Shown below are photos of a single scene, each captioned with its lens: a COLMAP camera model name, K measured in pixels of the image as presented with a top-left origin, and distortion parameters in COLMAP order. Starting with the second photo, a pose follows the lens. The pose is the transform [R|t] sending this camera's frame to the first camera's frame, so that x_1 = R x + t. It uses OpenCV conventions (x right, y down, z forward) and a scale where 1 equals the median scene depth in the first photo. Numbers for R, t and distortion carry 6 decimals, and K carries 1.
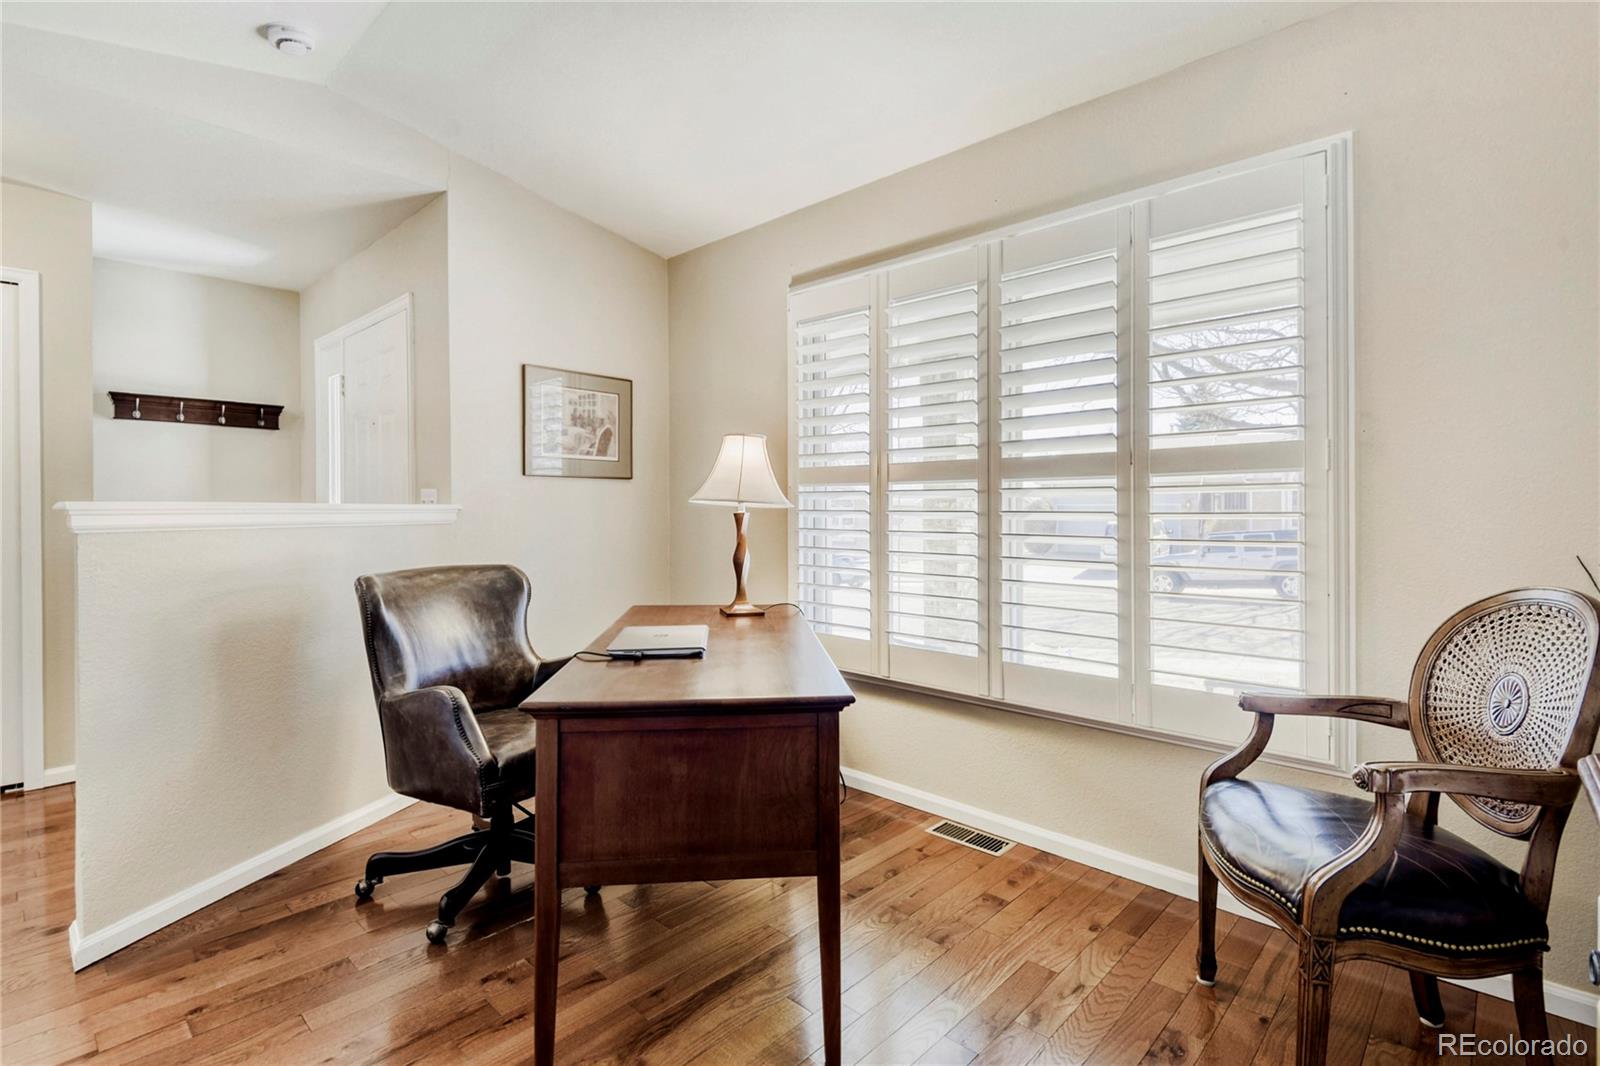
lens RADIAL K [[743.5, 0, 807.3], [0, 743.5, 543.2], [0, 0, 1]] dist [0.025124, -0.010652]
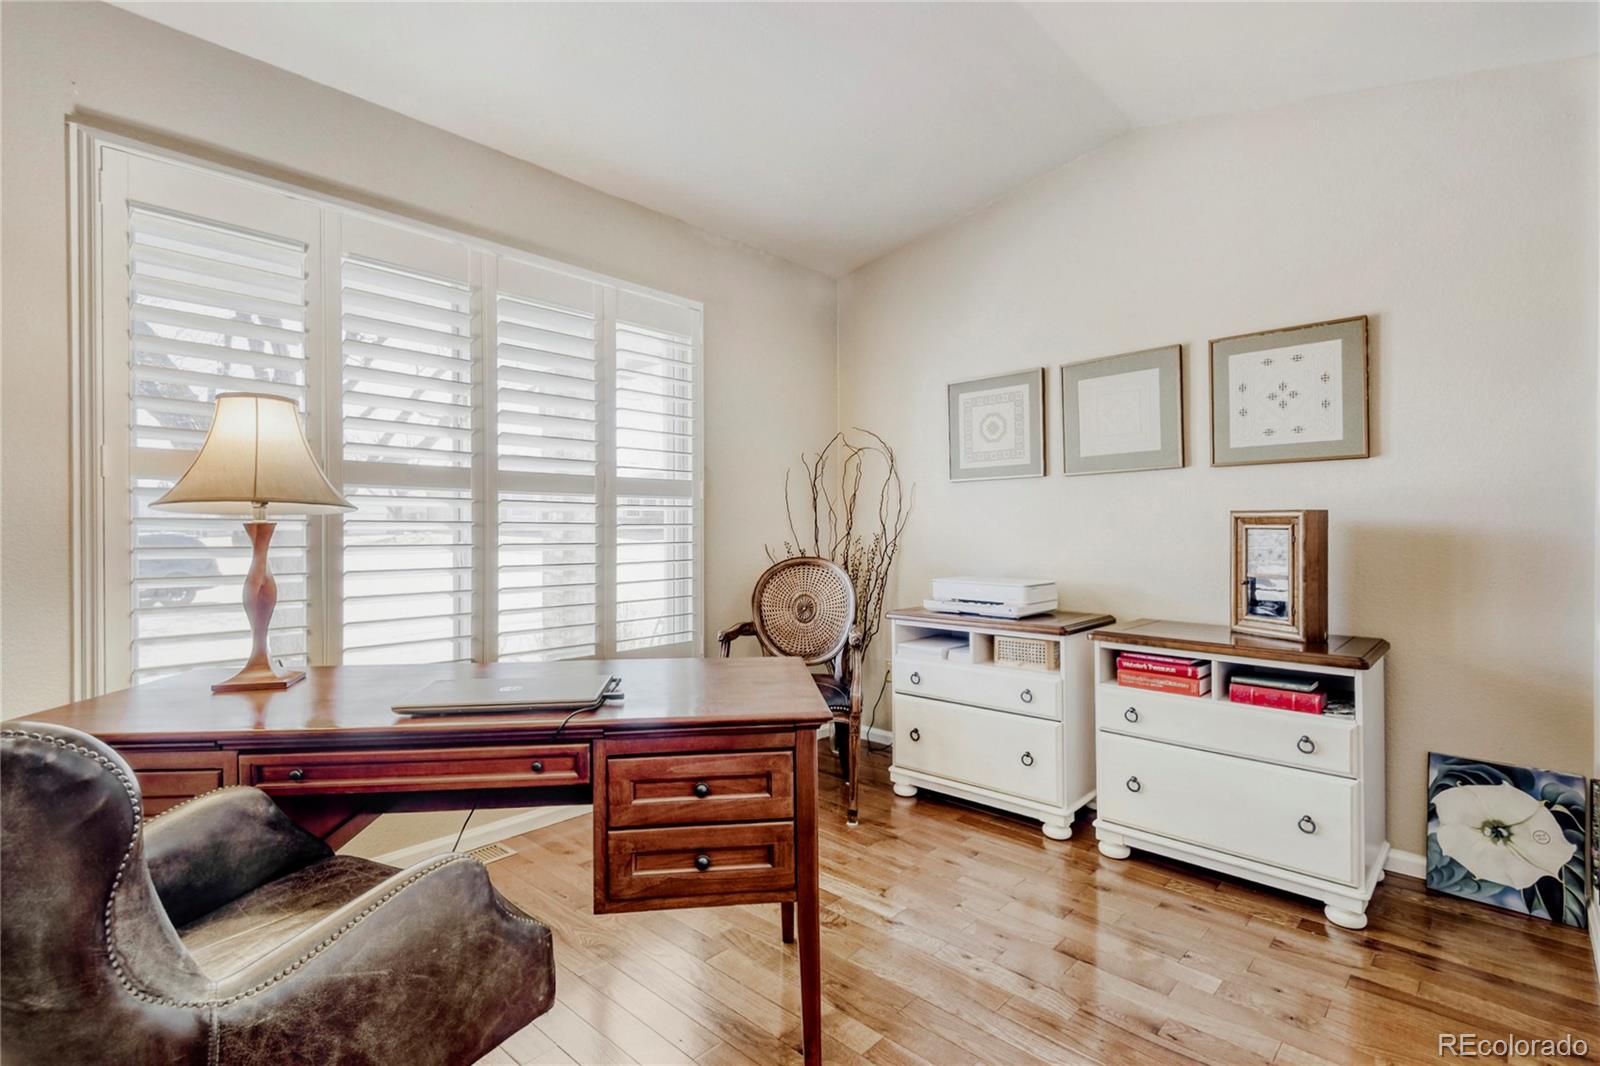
lens RADIAL K [[743.5, 0, 807.3], [0, 743.5, 543.2], [0, 0, 1]] dist [0.025124, -0.010652]
pose [[-0.019520, -0.025095, 0.999494, -0.854502], [0.047235, 0.998546, 0.025994, -0.025359], [-0.998693, 0.047719, -0.018307, 0.675322]]
